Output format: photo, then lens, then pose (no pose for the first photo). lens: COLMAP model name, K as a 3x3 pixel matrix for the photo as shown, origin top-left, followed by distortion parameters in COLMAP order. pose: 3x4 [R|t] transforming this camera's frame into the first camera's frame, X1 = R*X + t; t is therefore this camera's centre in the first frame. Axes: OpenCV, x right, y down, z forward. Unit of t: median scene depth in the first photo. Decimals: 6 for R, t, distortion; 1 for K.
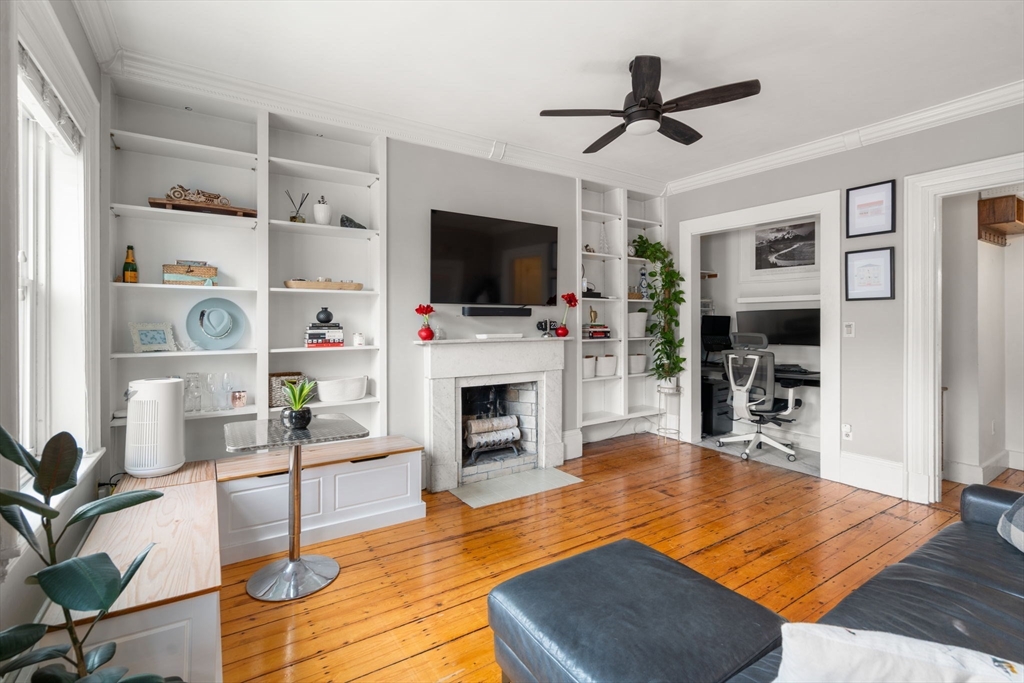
lens RADIAL K [[468.2, 0, 509.6], [0, 468.2, 322.2], [0, 0, 1]] dist [-0.007367, 0.005501]
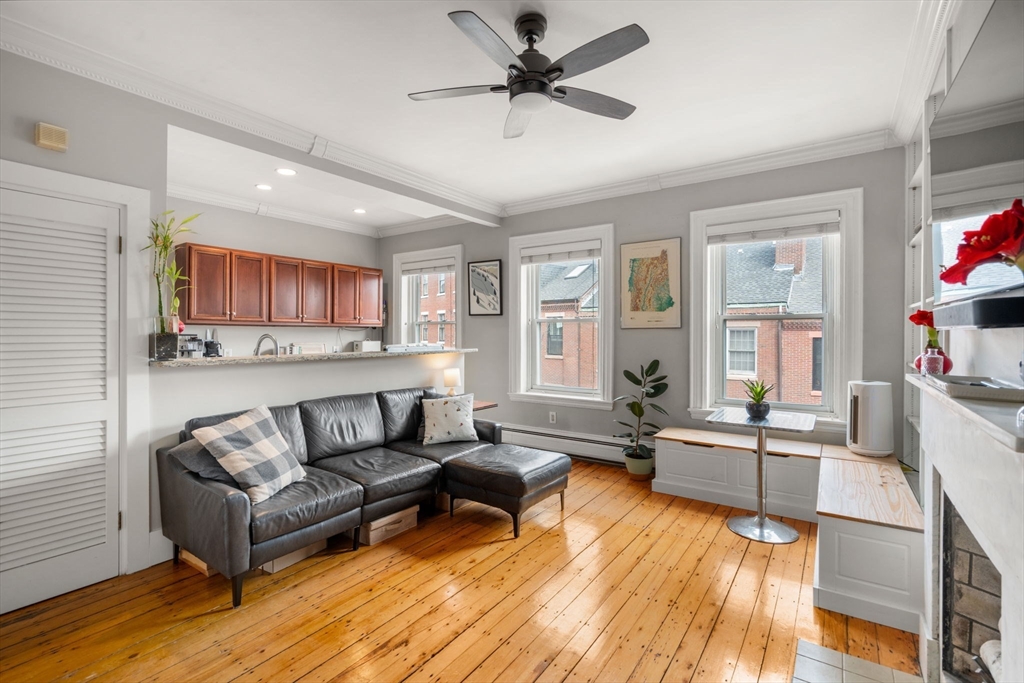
lens RADIAL K [[468.2, 0, 499.0], [0, 468.2, 334.6], [0, 0, 1]] dist [-0.007367, 0.005501]
pose [[-0.937454, 0.007034, -0.348038, 0.448342], [0.007129, 0.999974, 0.001007, -0.011488], [0.348036, -0.001538, -0.937480, 1.270084]]
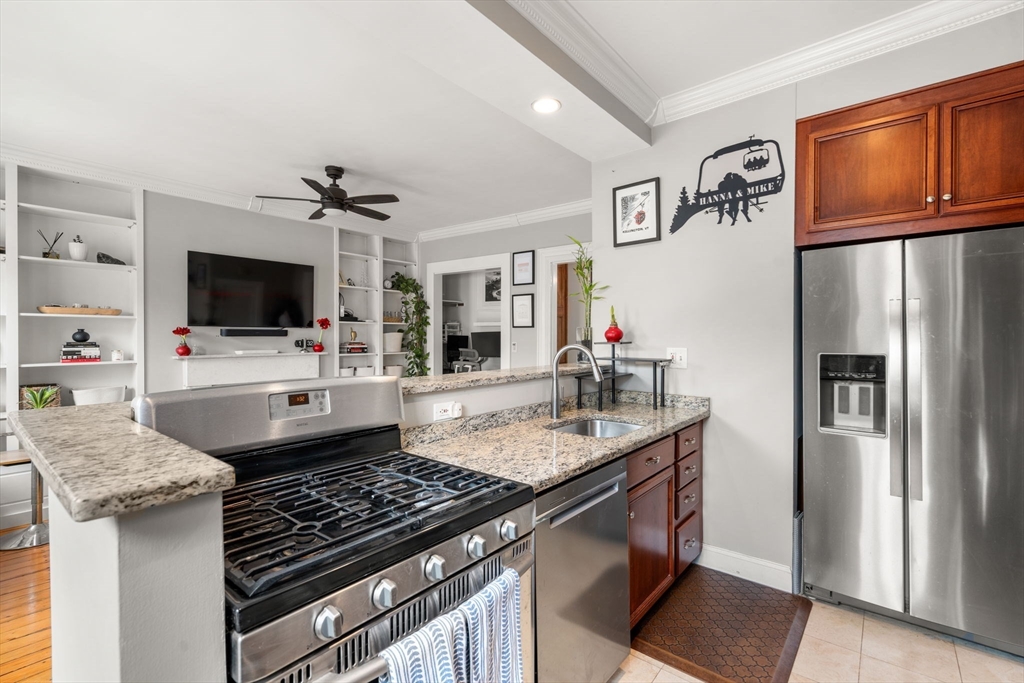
lens RADIAL K [[468.2, 0, 515.6], [0, 468.2, 340.9], [0, 0, 1]] dist [-0.007367, 0.005501]
pose [[0.953132, 0.002641, 0.302542, 0.277018], [-0.006134, 0.999925, 0.010595, -0.018959], [-0.302491, -0.011954, 0.953077, -0.434963]]
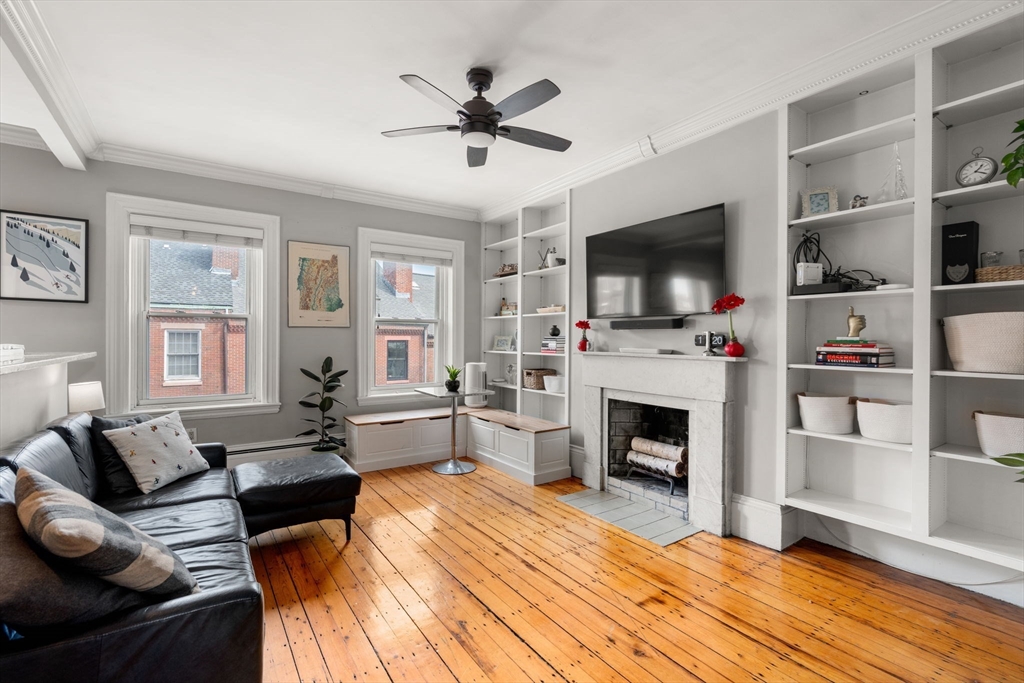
lens RADIAL K [[468.2, 0, 505.6], [0, 468.2, 340.4], [0, 0, 1]] dist [-0.007367, 0.005501]
pose [[0.006078, 0.010197, -0.999930, 0.933363], [0.001196, 0.999947, 0.010204, -0.000357], [0.999981, -0.001258, 0.006066, 0.765677]]
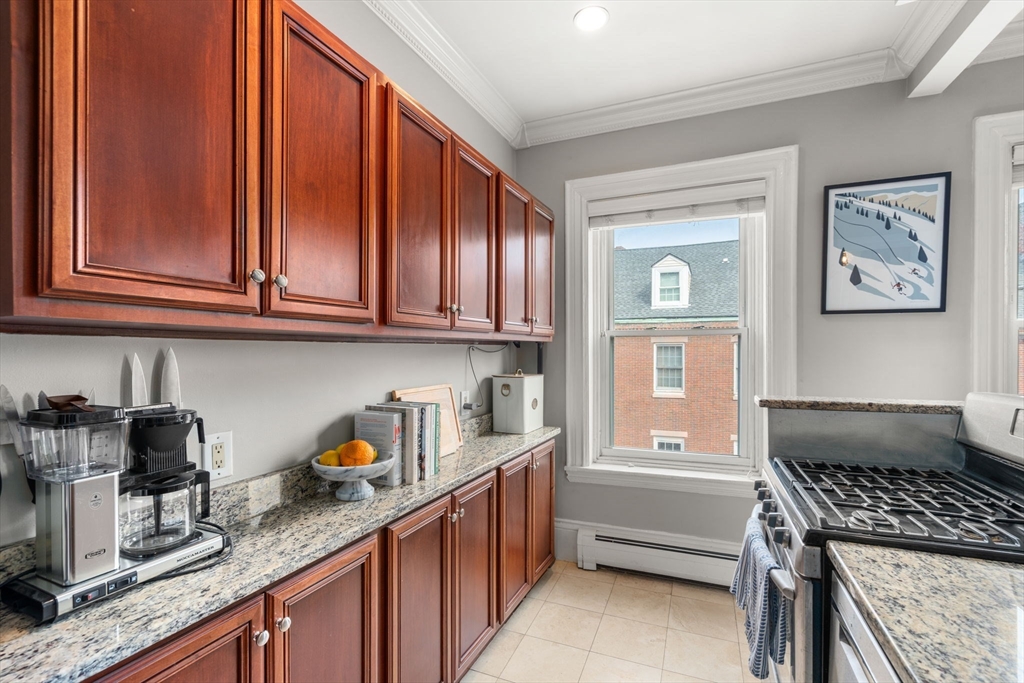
lens RADIAL K [[468.2, 0, 499.7], [0, 468.2, 352.5], [0, 0, 1]] dist [-0.007367, 0.005501]
pose [[-0.834392, 0.016406, -0.550927, 0.741388], [0.016828, 0.999849, 0.004288, -0.030418], [0.550914, -0.005693, -0.834543, 0.058831]]
